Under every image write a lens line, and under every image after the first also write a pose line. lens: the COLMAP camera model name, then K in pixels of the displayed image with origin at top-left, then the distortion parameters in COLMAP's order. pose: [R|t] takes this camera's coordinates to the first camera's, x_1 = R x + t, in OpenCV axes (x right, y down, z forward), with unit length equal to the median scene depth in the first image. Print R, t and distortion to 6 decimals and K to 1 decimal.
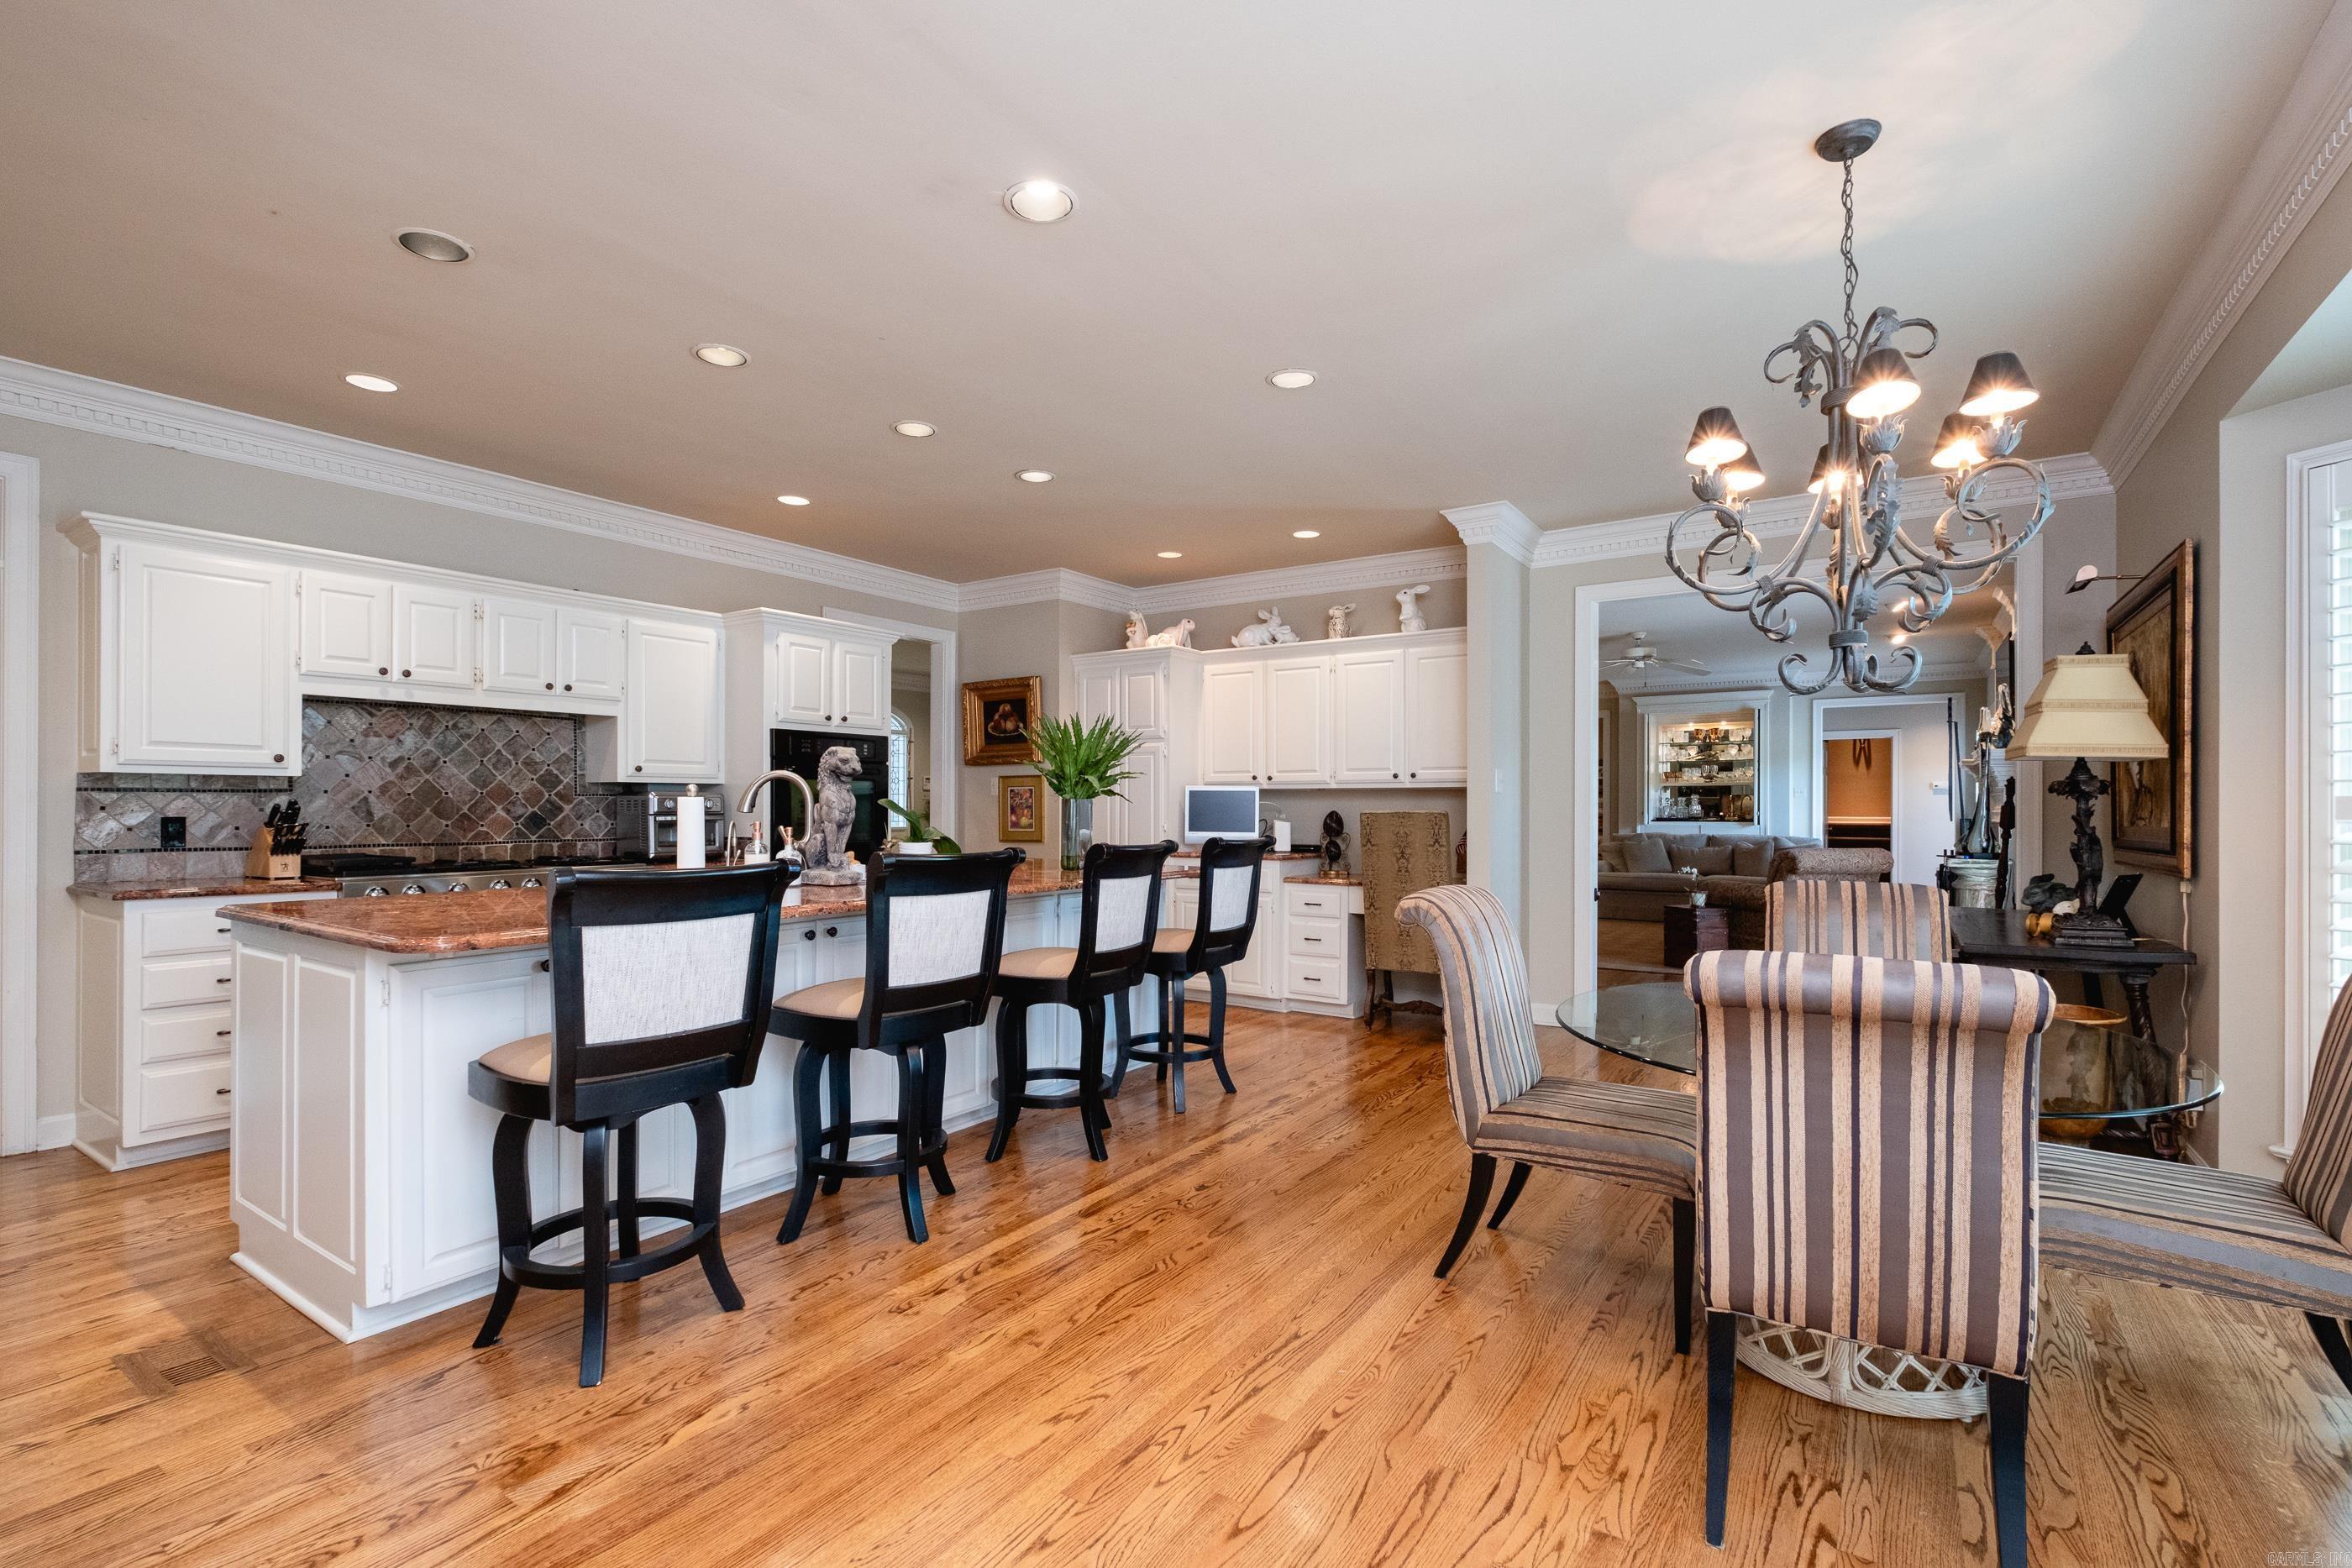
lens RADIAL K [[1064.4, 0, 1201.7], [0, 1064.4, 778.3], [0, 0, 1]] dist [-0.000313, -0.007936]
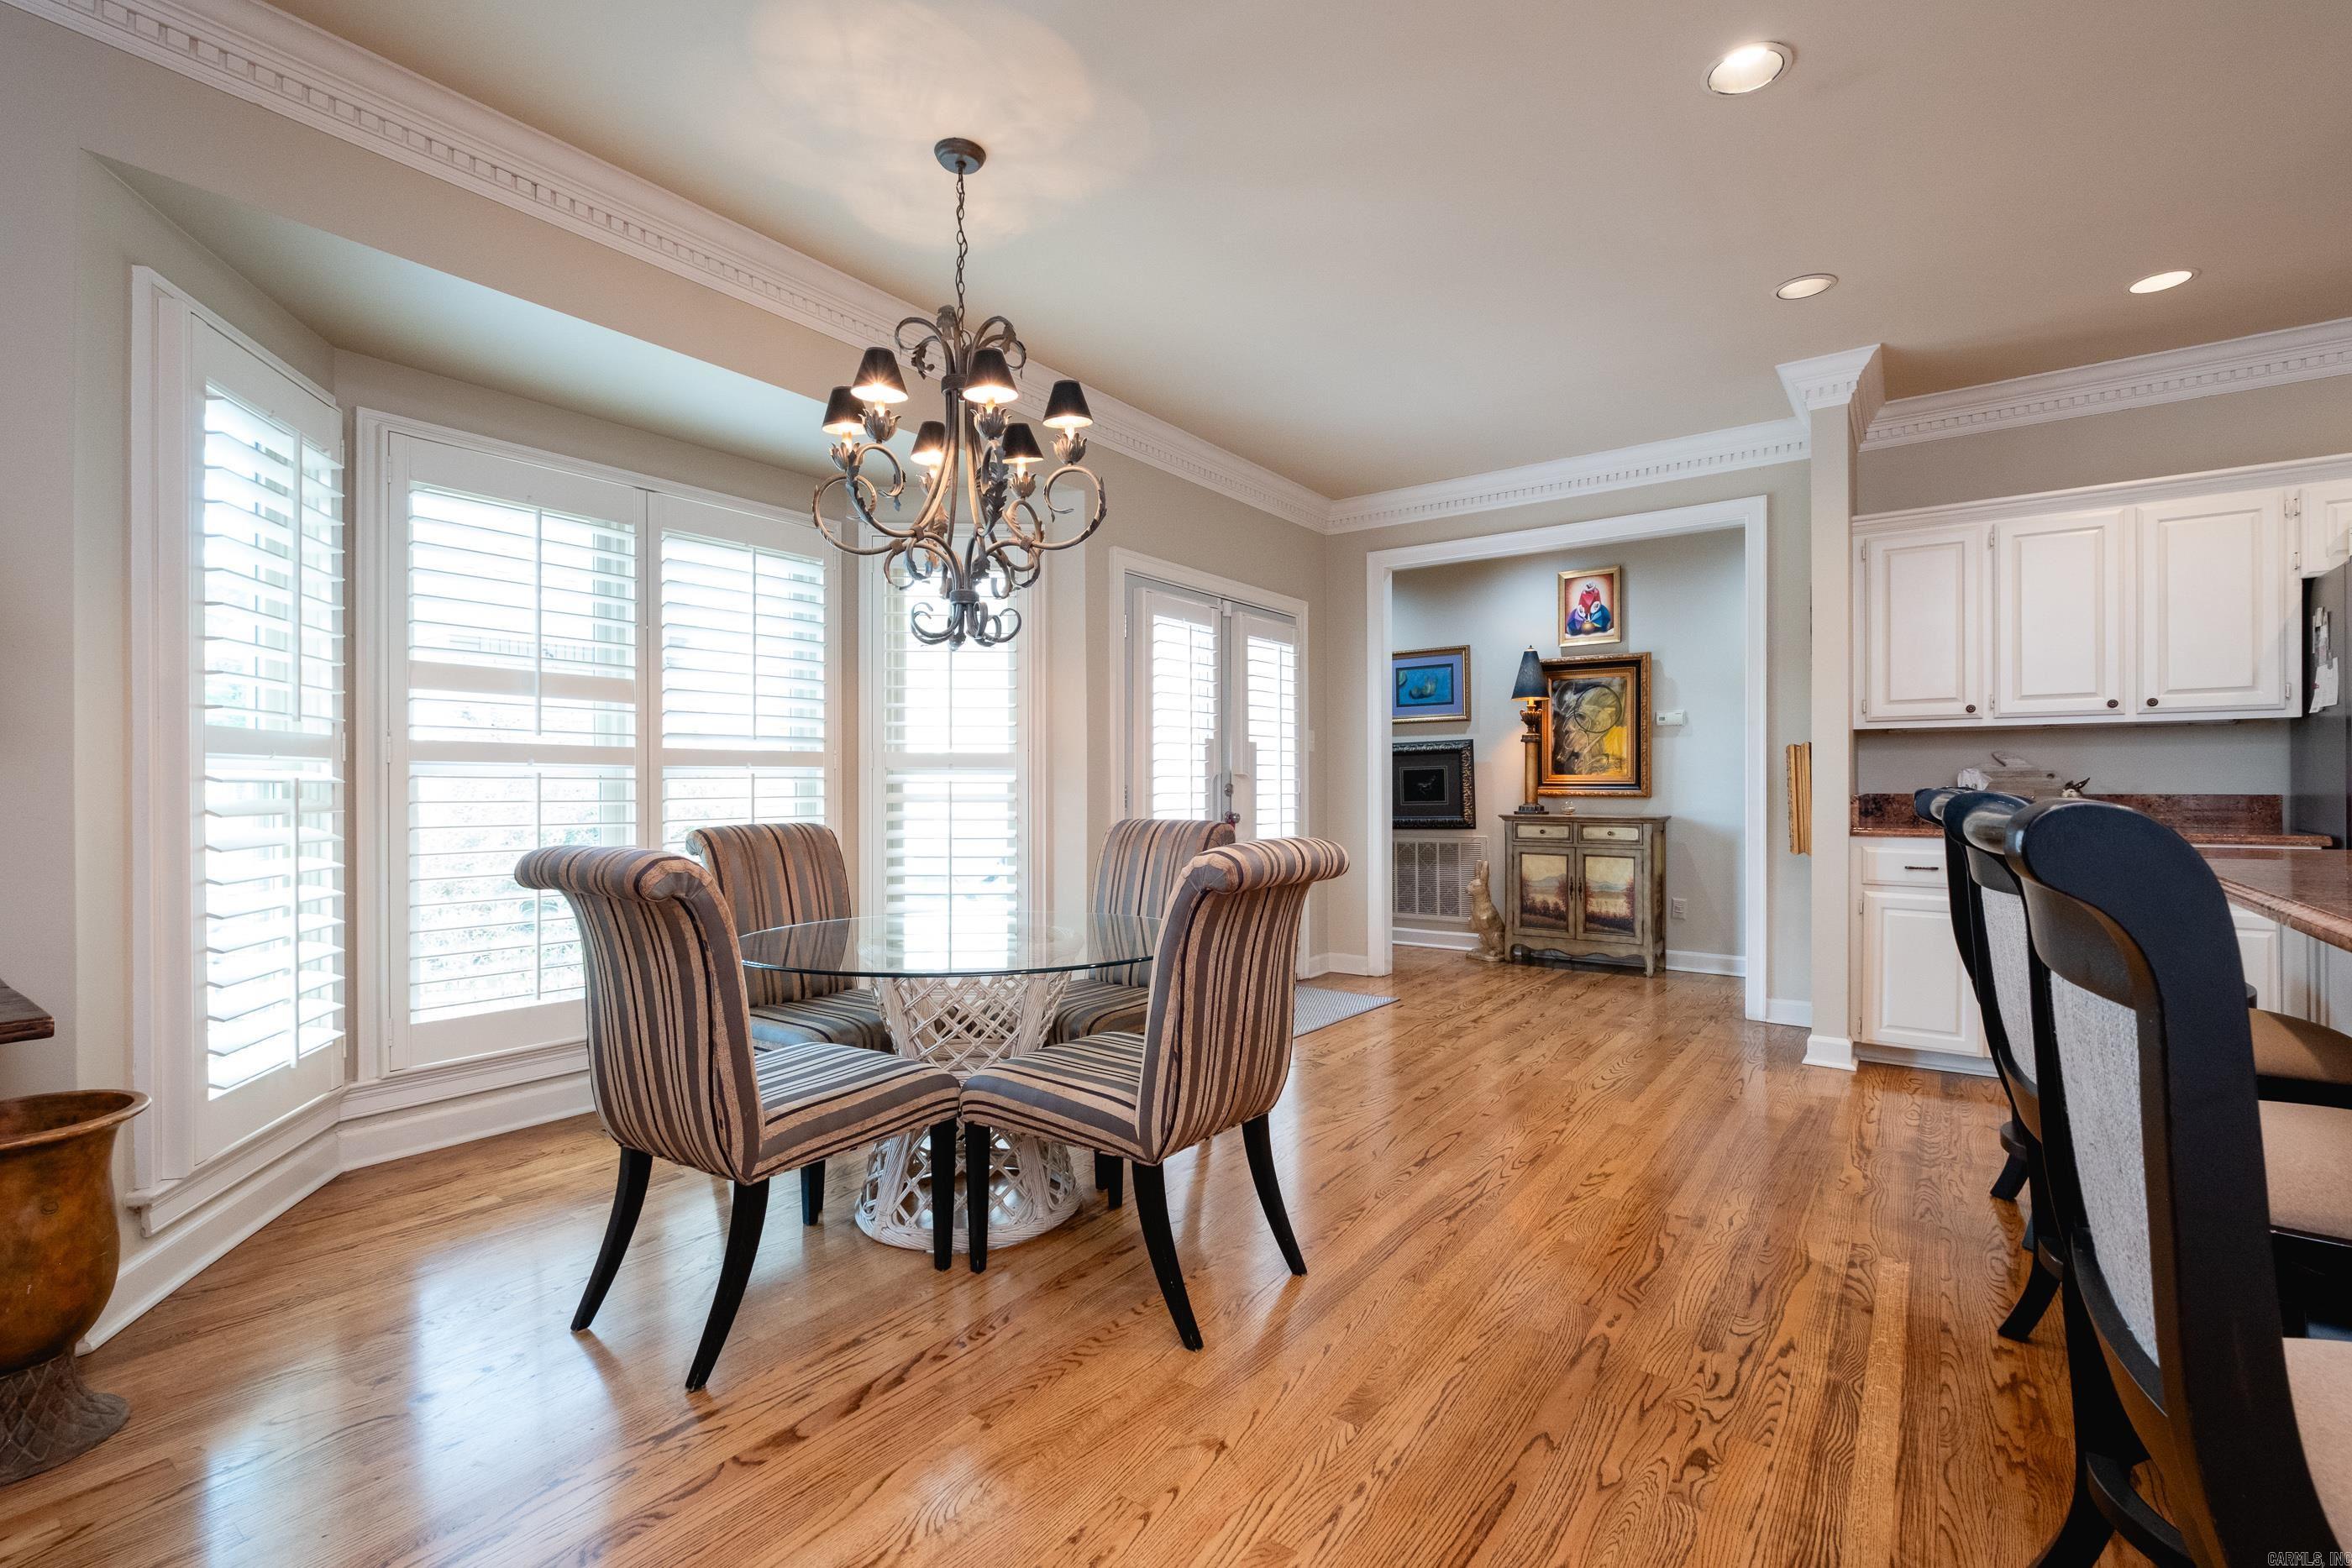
lens RADIAL K [[1047.3, 0, 1177.5], [0, 1047.3, 787.1], [0, 0, 1]] dist [0.000368, -0.000846]
pose [[-0.998537, 0.003414, 0.053971, 0.165546], [0.002184, 0.999737, -0.022837, 0.051047], [-0.054035, -0.022686, -0.998281, 1.122118]]
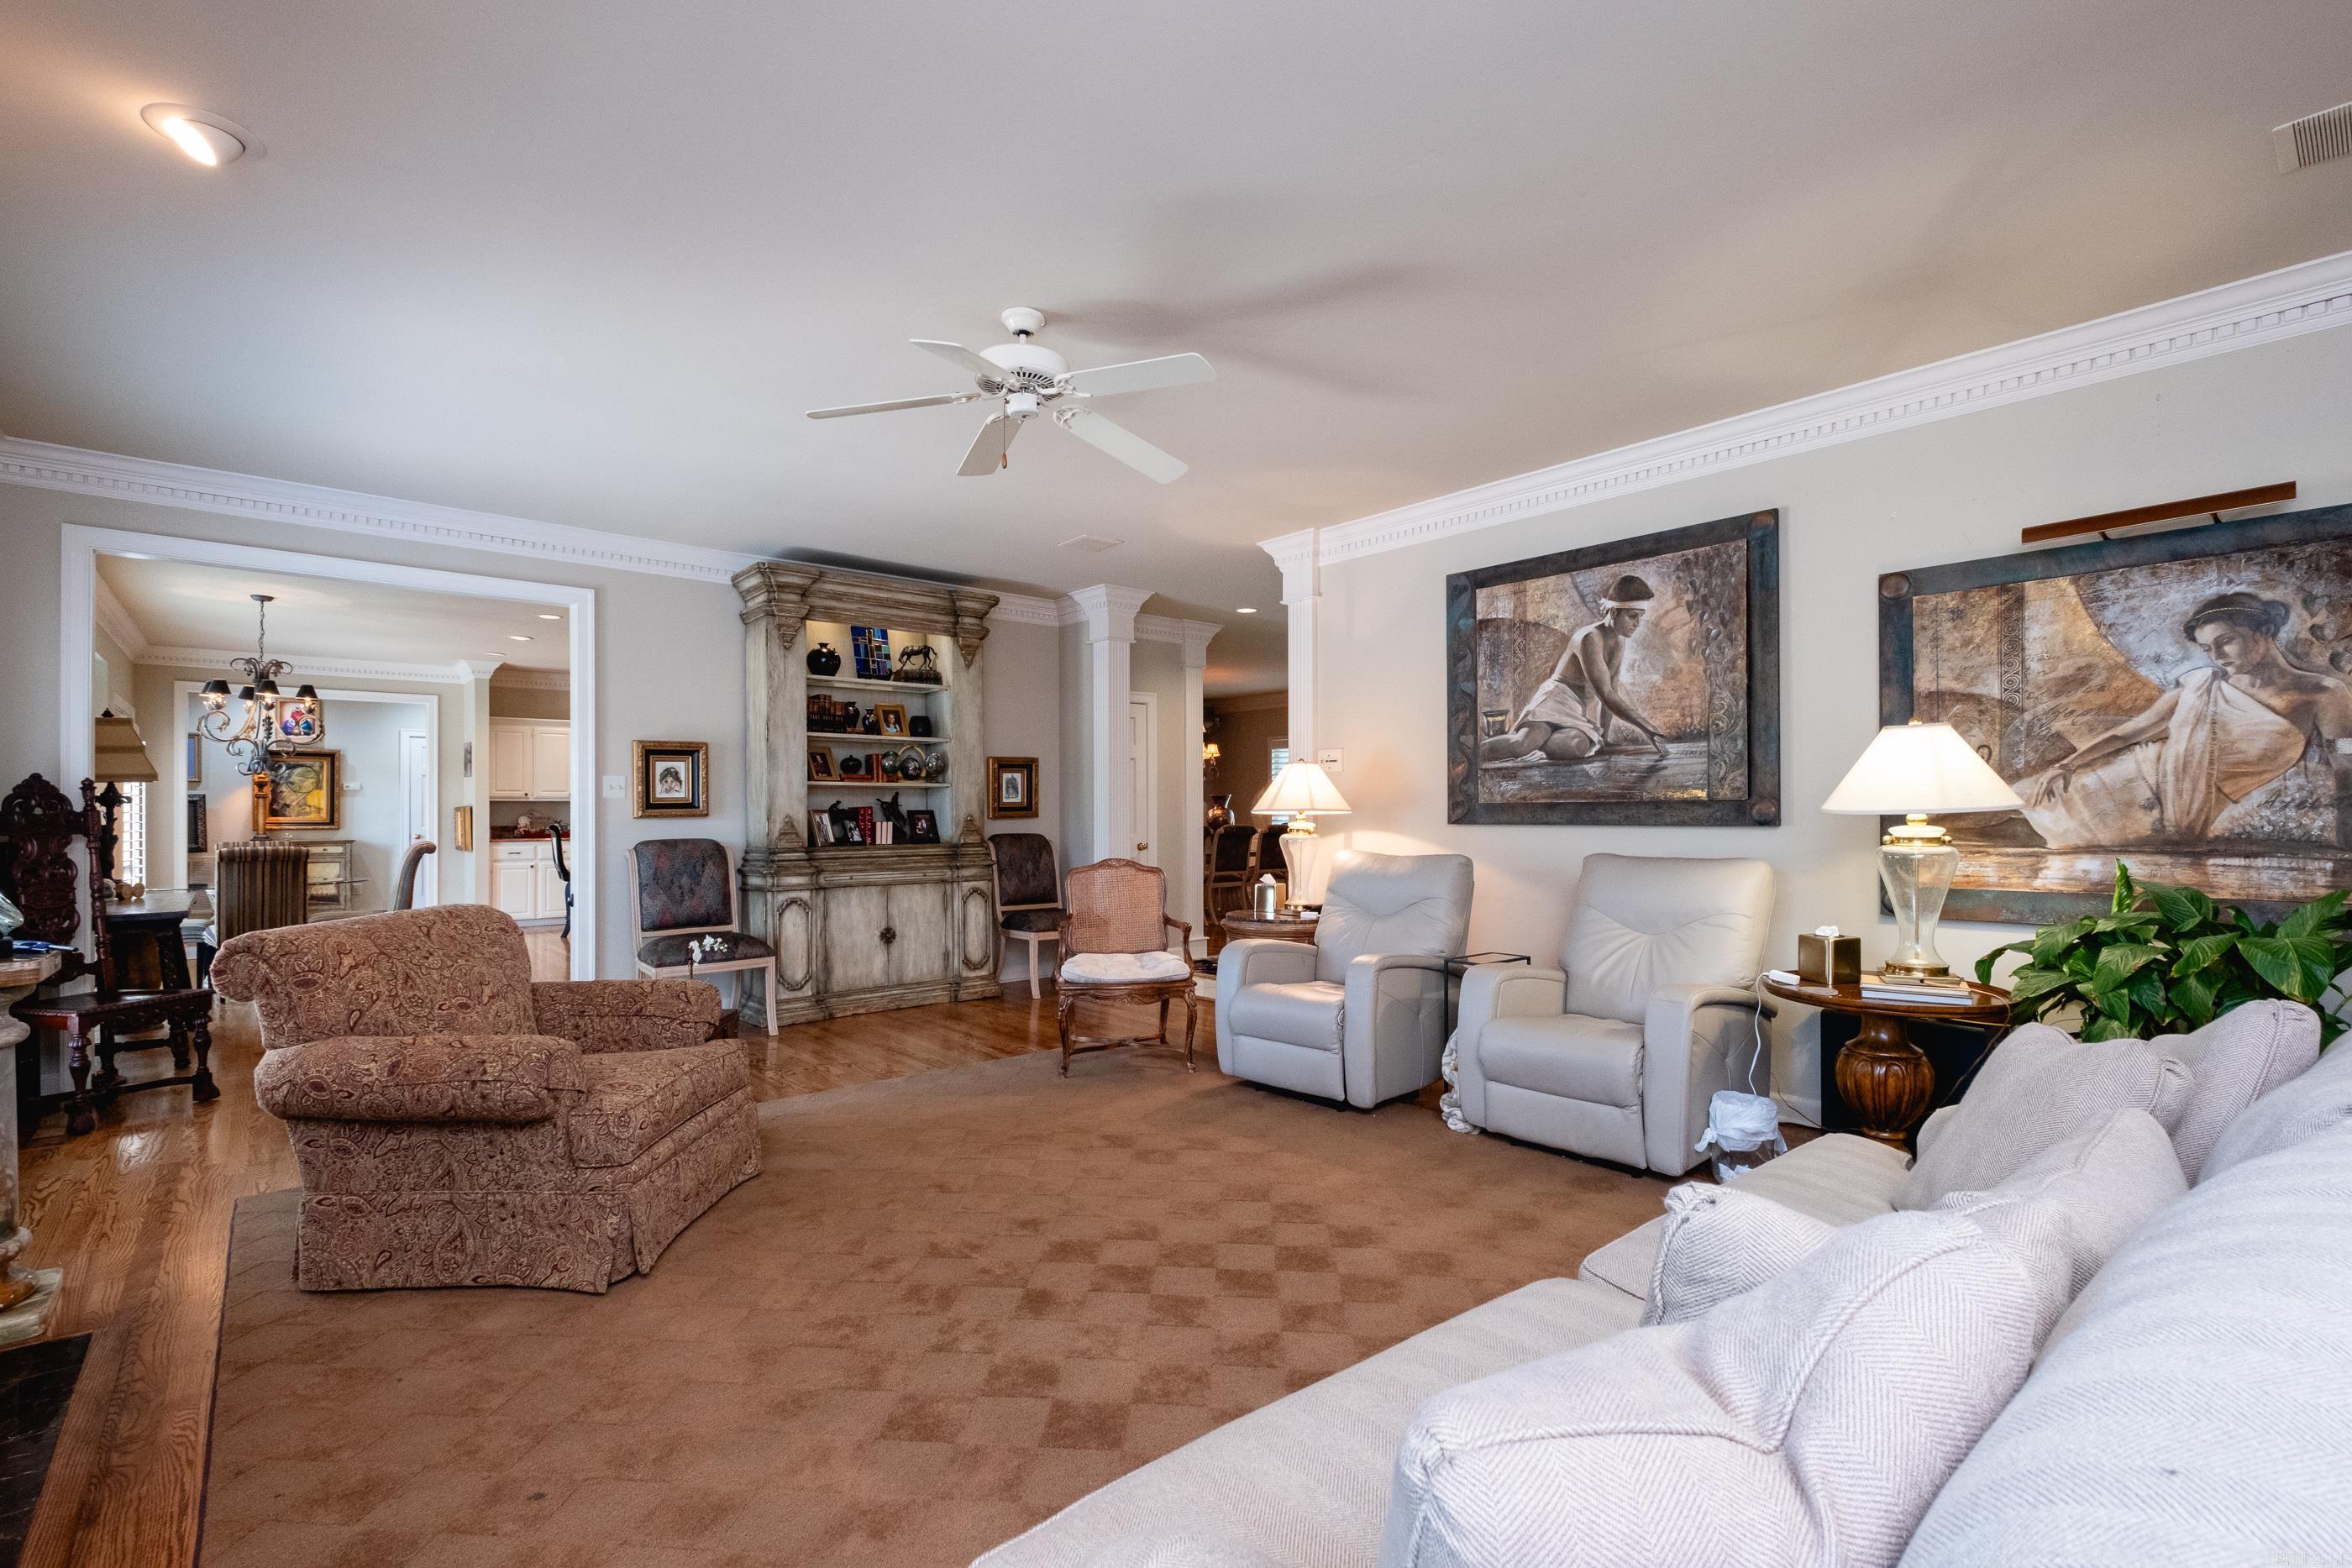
lens RADIAL K [[1062.5, 0, 1204.5], [0, 1062.5, 796.8], [0, 0, 1]] dist [-0.000213, -0.000537]
pose [[-0.262163, -0.008477, -0.964986, 1.538829], [0.025589, 0.999549, -0.015733, 0.049152], [0.964684, -0.028818, -0.261828, 2.388238]]
